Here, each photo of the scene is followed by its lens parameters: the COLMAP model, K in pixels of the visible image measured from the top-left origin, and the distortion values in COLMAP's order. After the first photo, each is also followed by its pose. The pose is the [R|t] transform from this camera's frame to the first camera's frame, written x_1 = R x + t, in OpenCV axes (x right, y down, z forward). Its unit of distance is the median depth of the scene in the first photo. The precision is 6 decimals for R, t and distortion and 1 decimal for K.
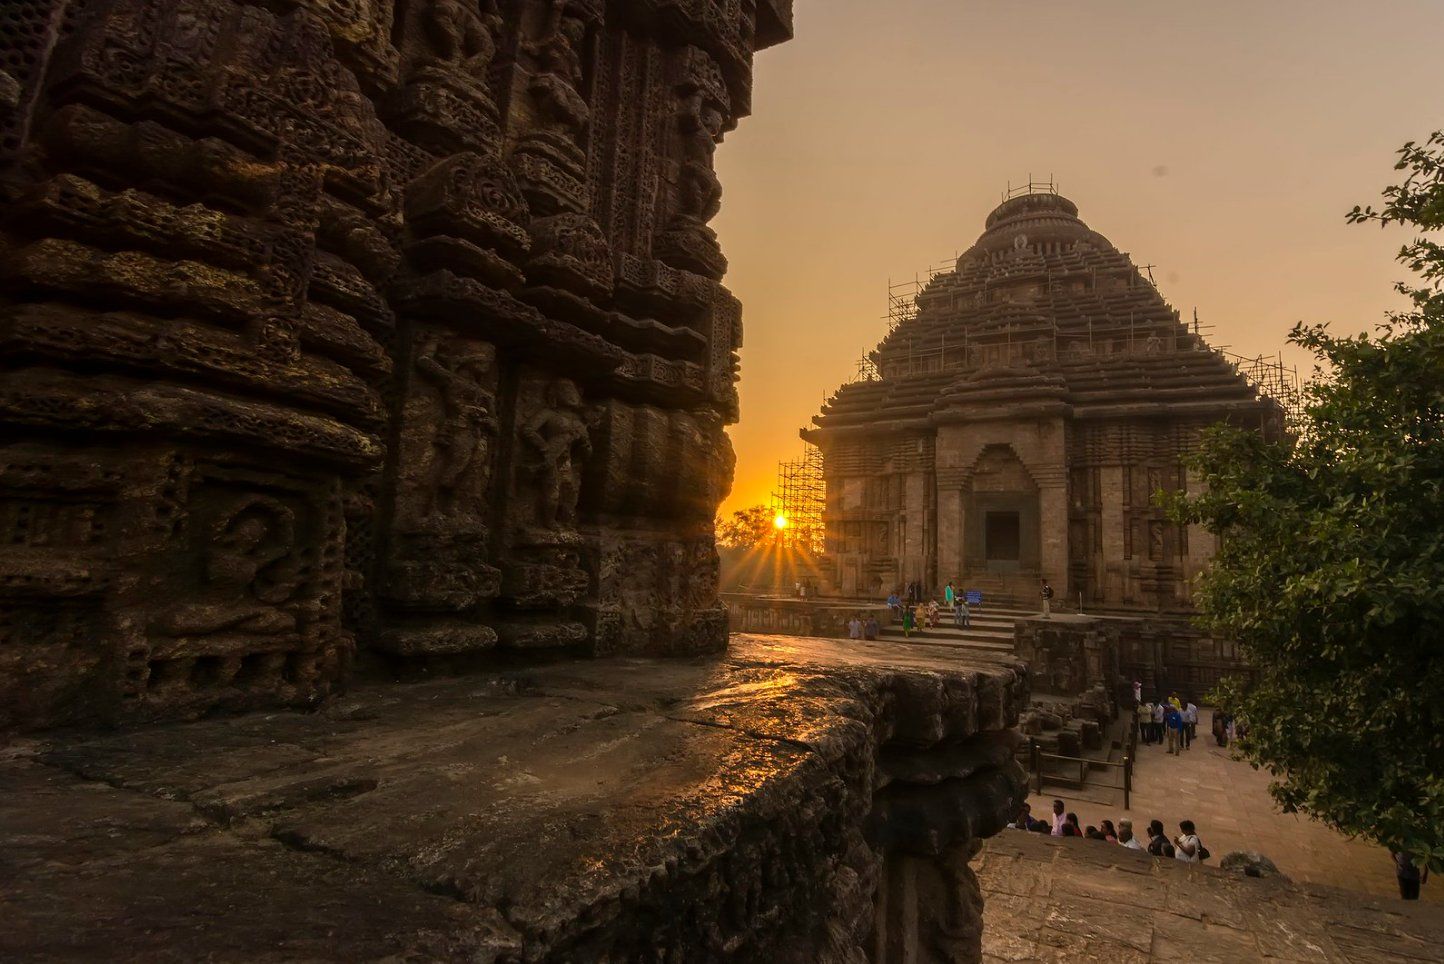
lens RADIAL K [[753.4, 0, 756.5], [0, 753.4, 477.8], [0, 0, 1]] dist [-0.001006, -0.000199]
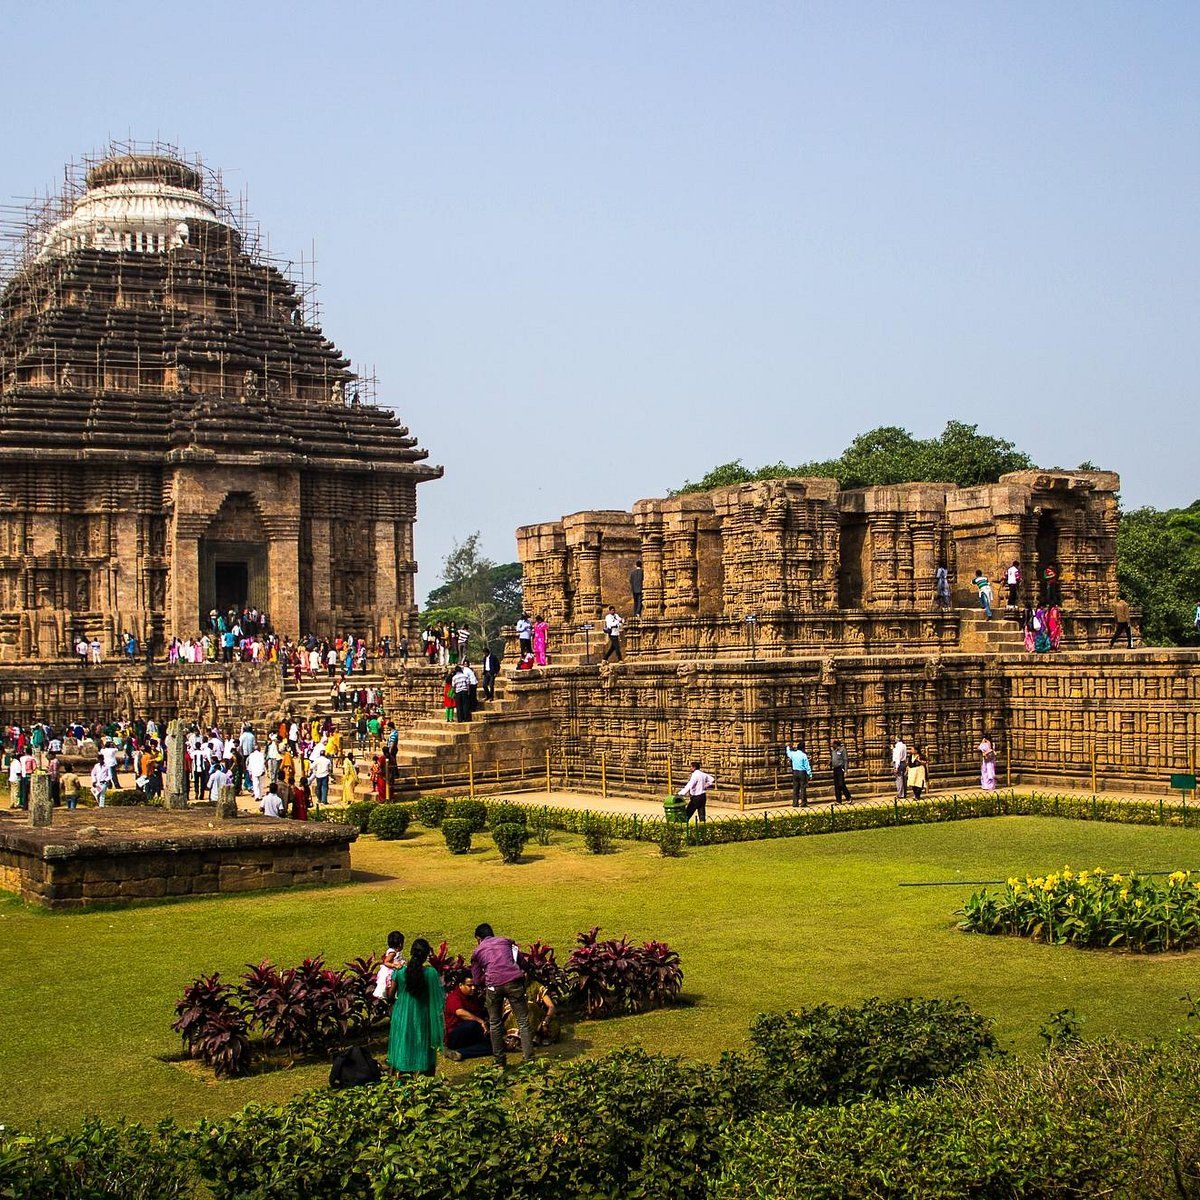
lens RADIAL K [[1858.4, 0, 600.0], [0, 1858.4, 600.0], [0, 0, 1]] dist [-0.039081, -0.017139]
pose [[0.500115, -0.018486, 0.865761, -1.441735], [-0.073632, 0.995244, 0.063785, -0.089080], [-0.862823, -0.095648, 0.496375, -0.550472]]
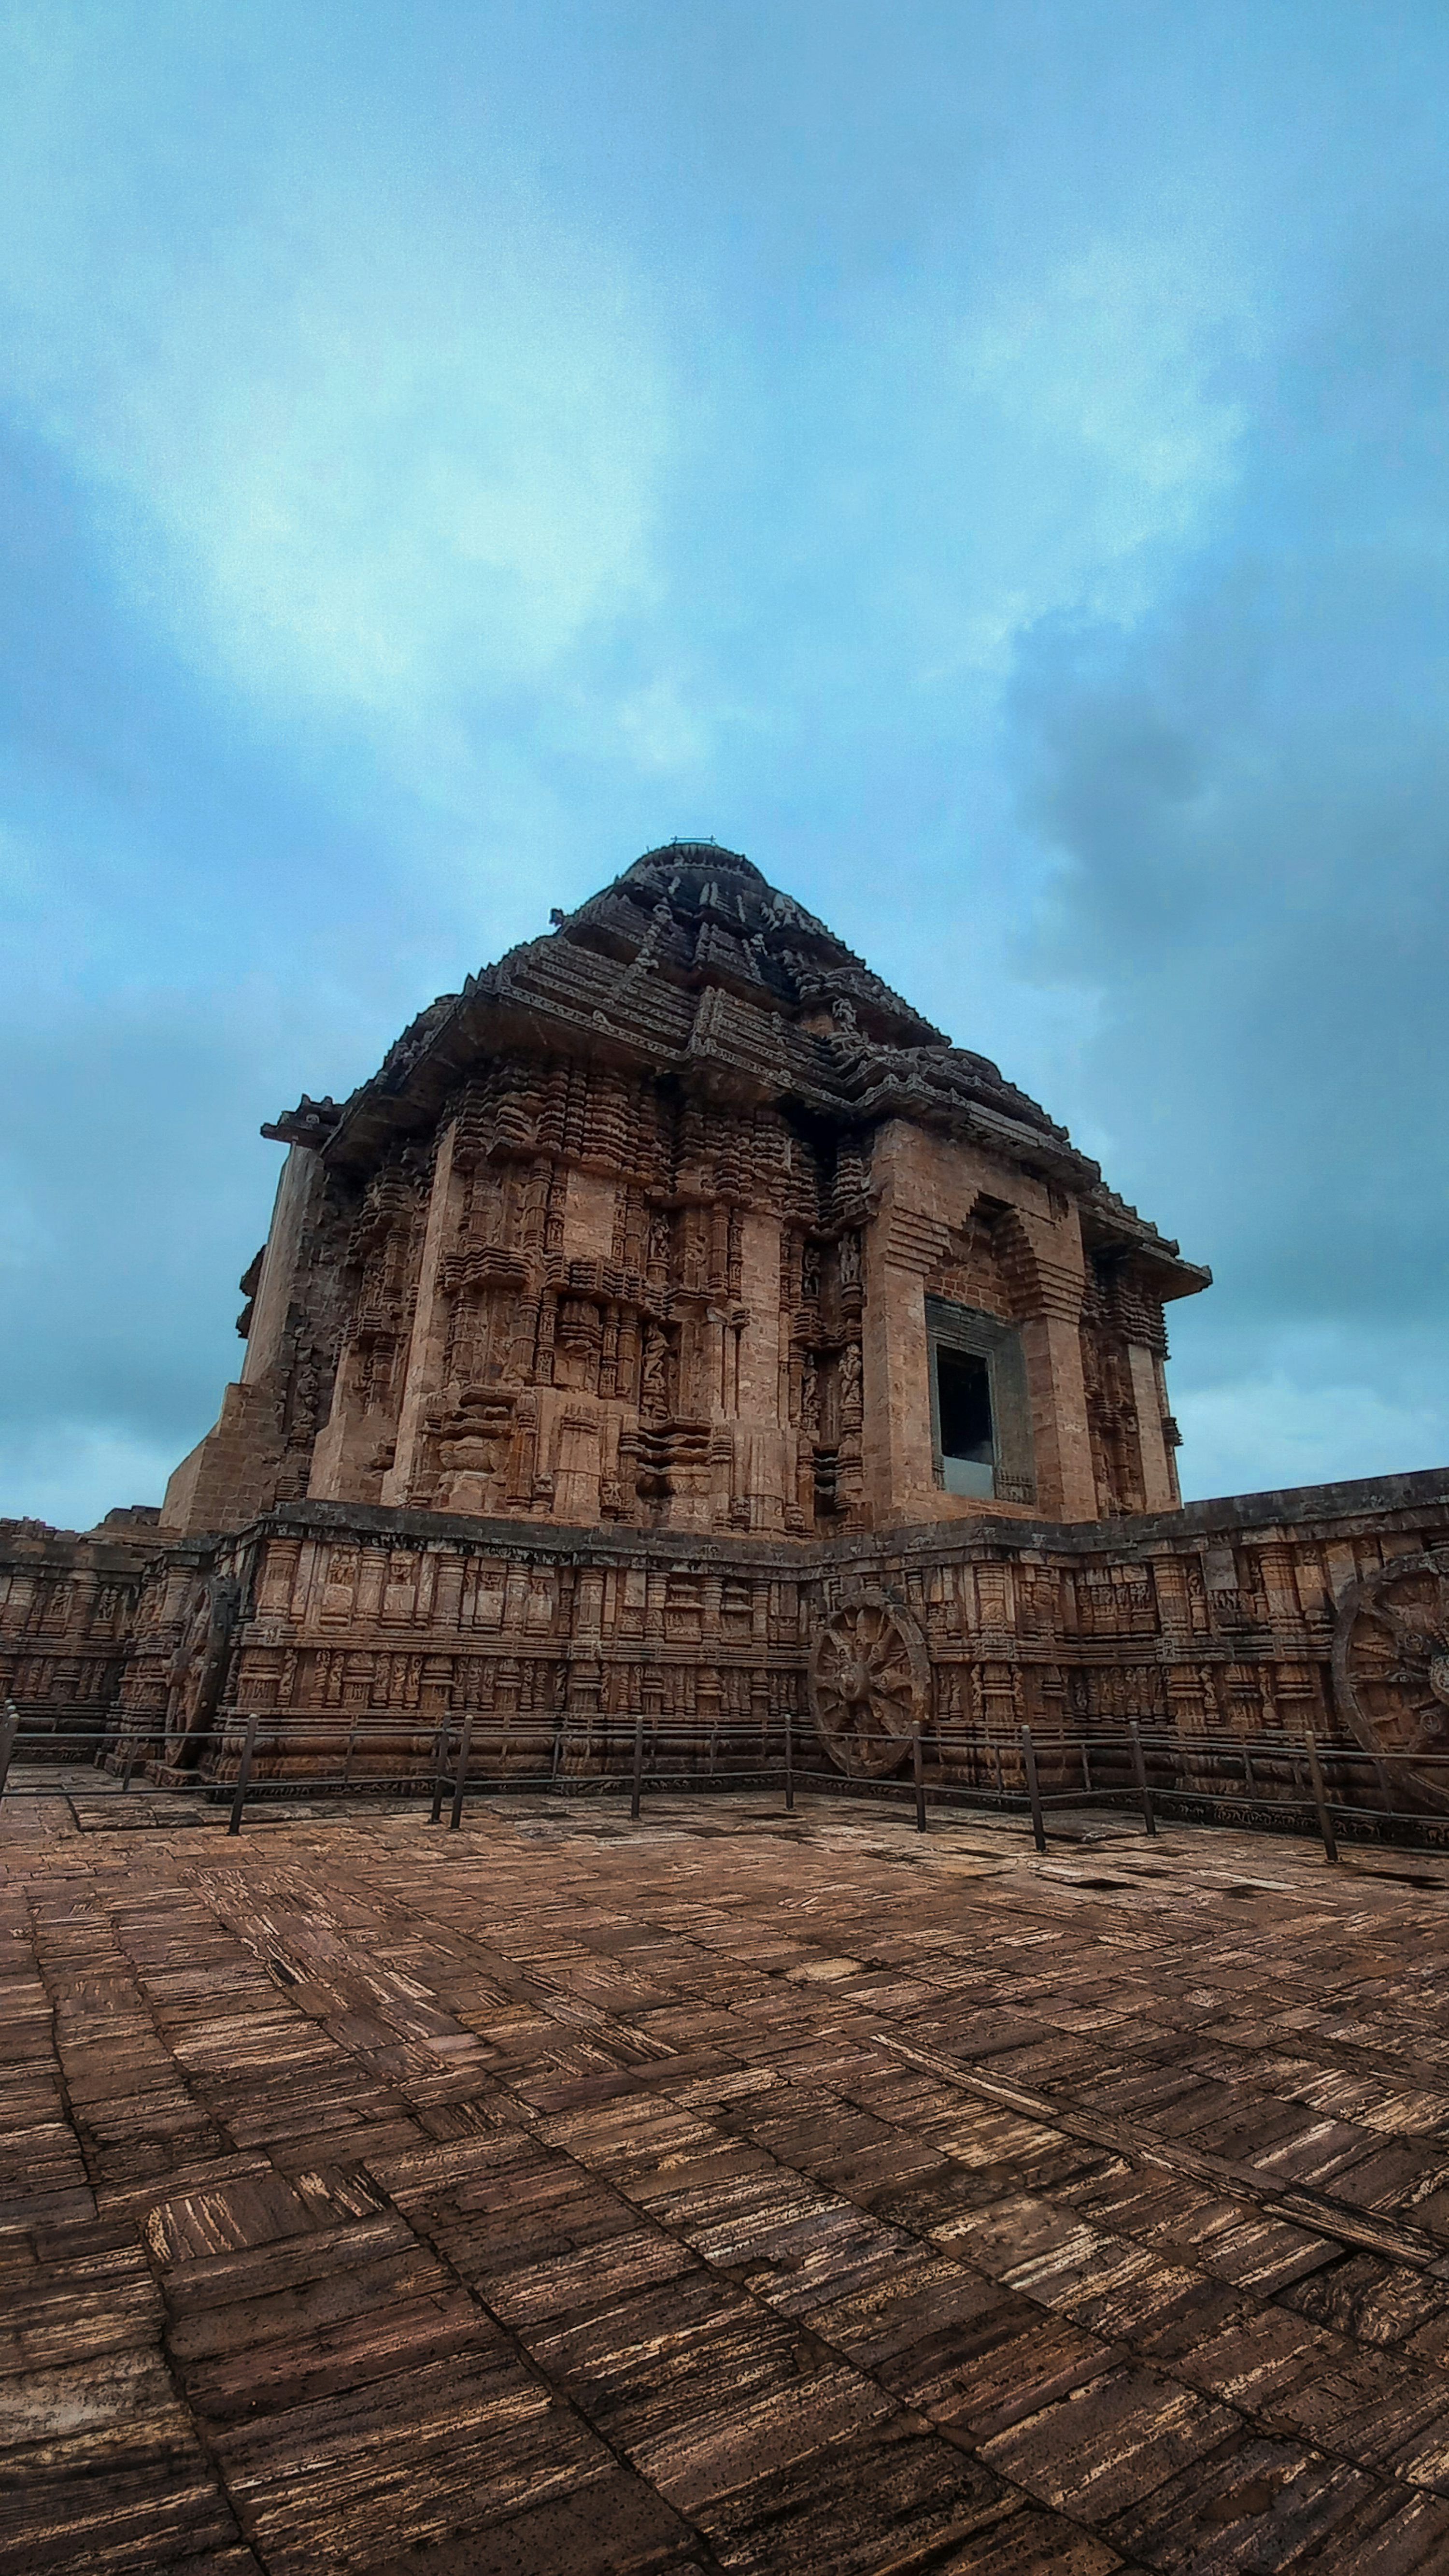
lens RADIAL K [[1032.8, 0, 748.8], [0, 1032.8, 1293.5], [0, 0, 1]] dist [-0.000499, -0.000023]
pose [[0.449119, 0.294037, 0.843703, -0.241901], [-0.119994, 0.955592, -0.269156, 0.186940], [-0.885378, 0.019644, 0.464457, 0.822865]]
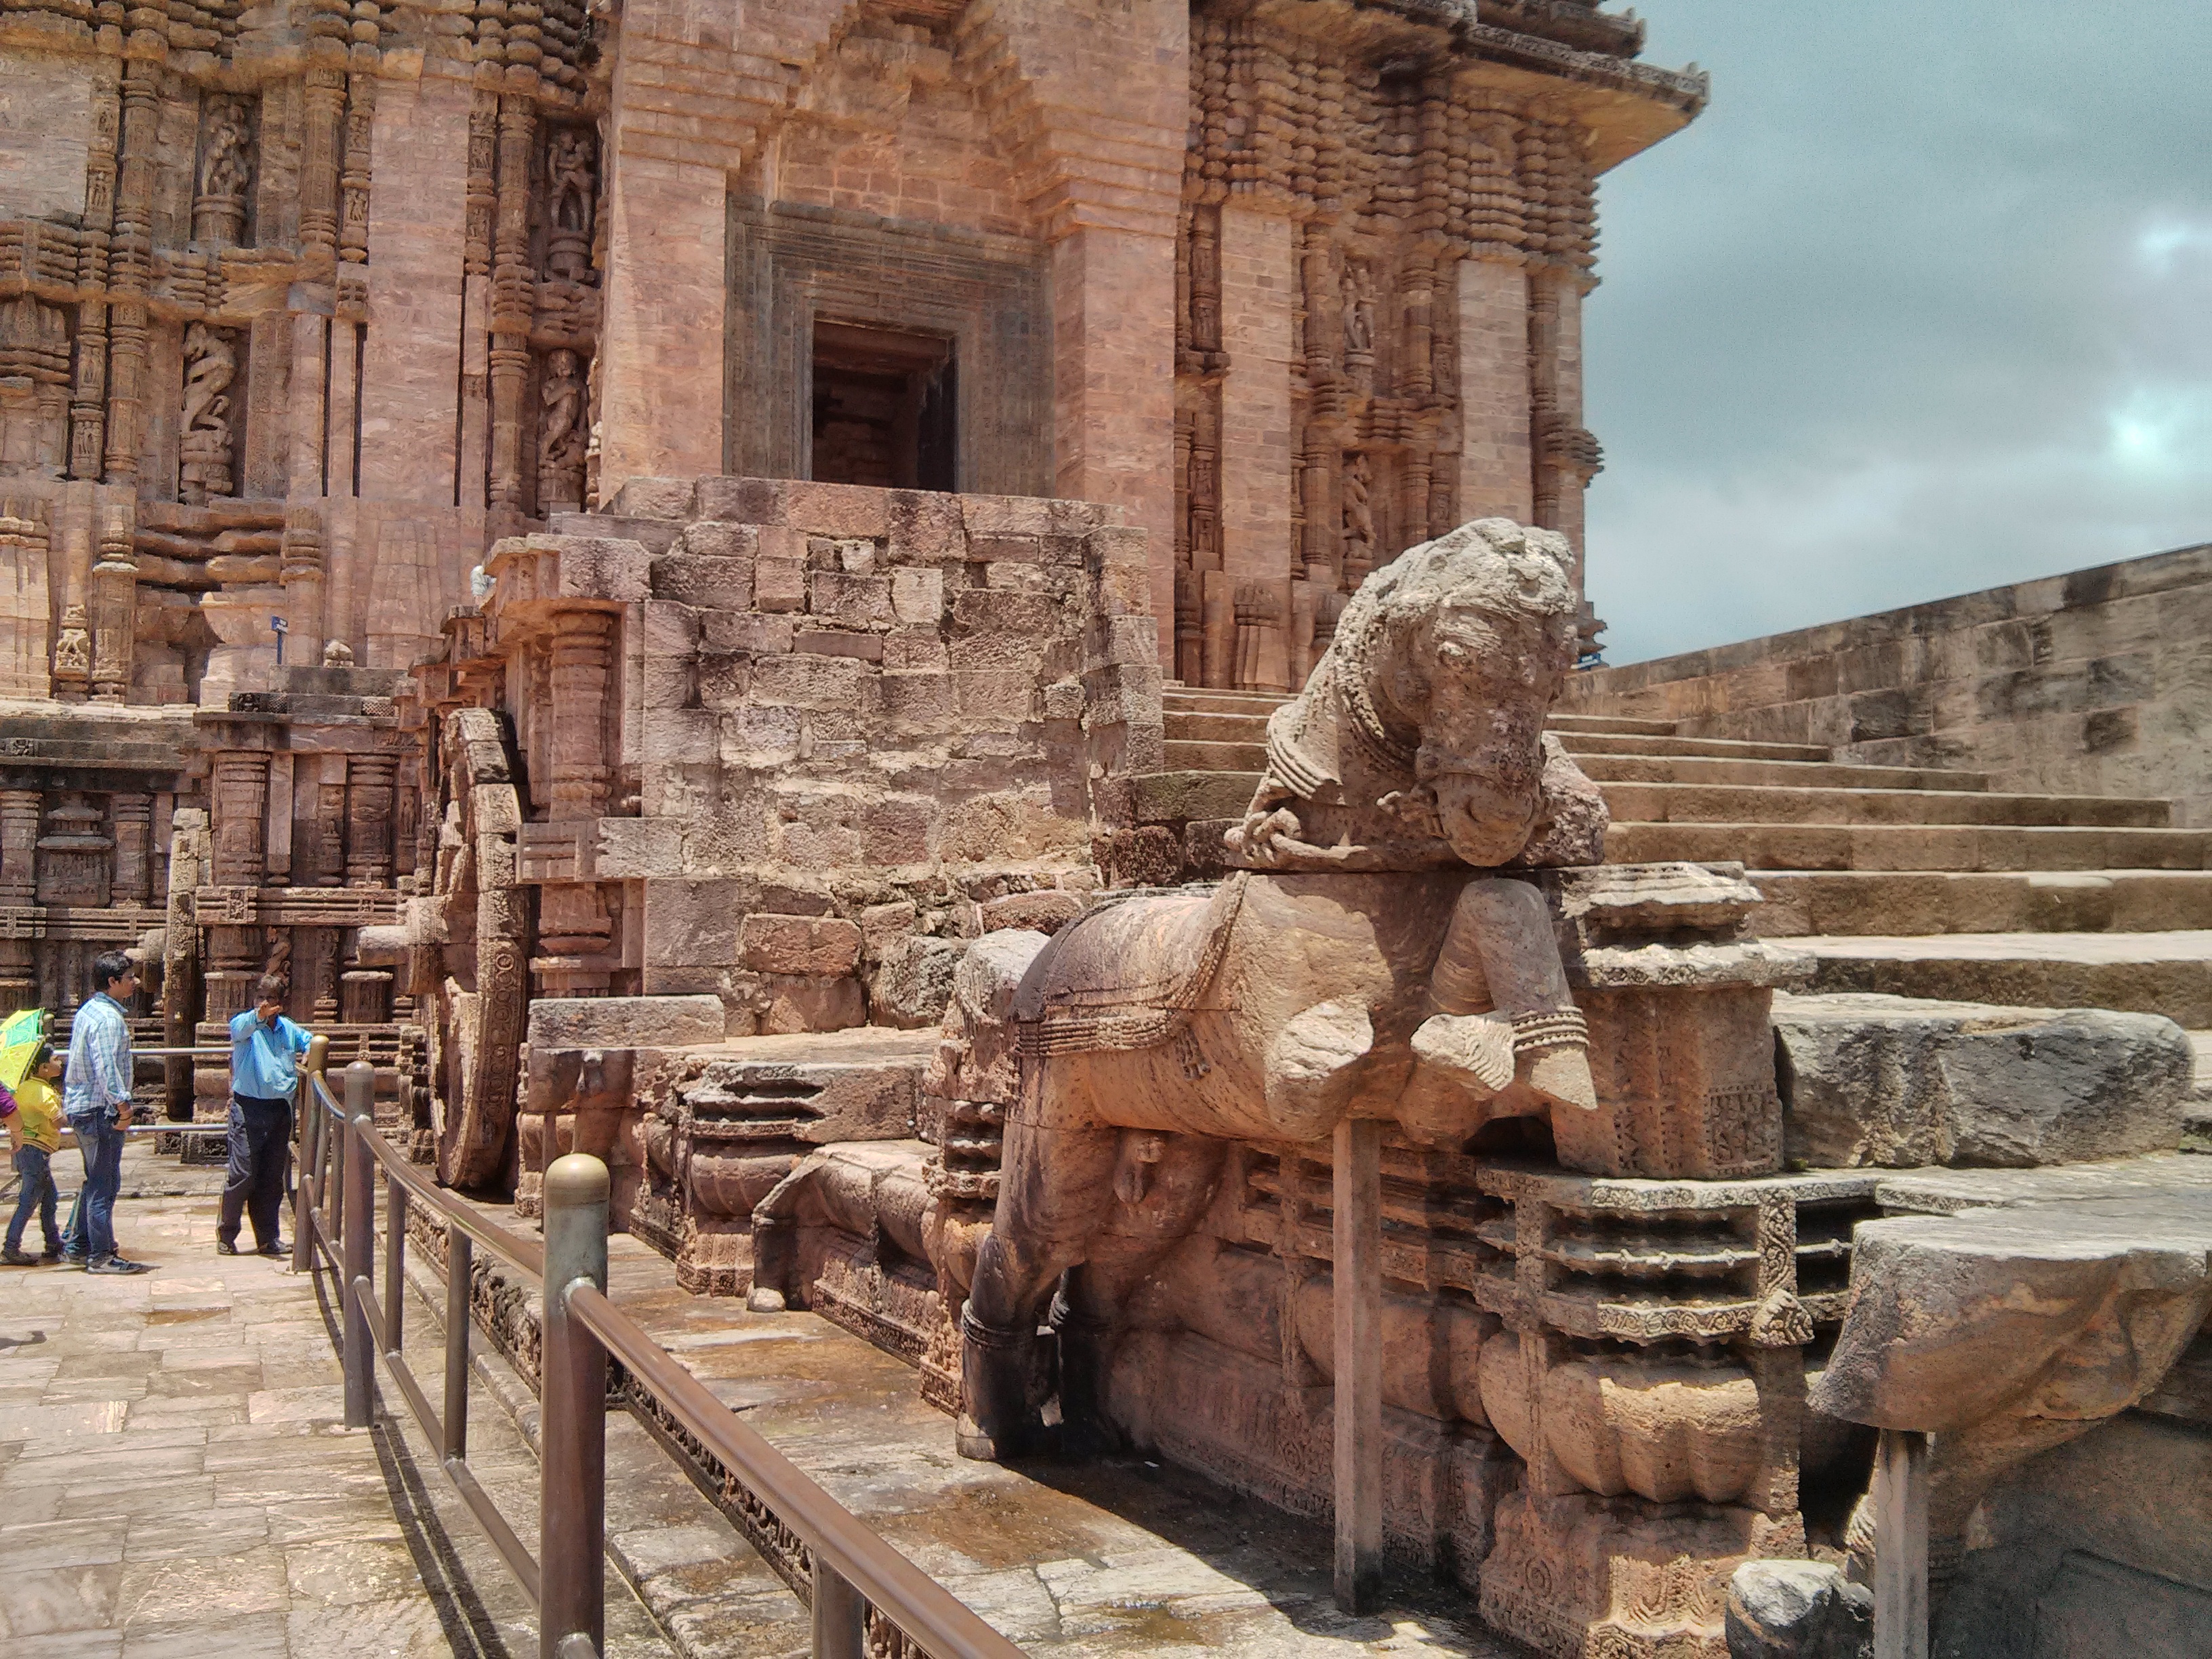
lens RADIAL K [[2033.2, 0, 1075.1], [0, 2033.2, 813.4], [0, 0, 1]] dist [0.076148, -0.323811]
pose [[0.633219, 0.020273, 0.773707, -0.086036], [-0.080338, 0.995979, 0.039653, 0.155557], [-0.769792, -0.087267, 0.632302, 0.573233]]
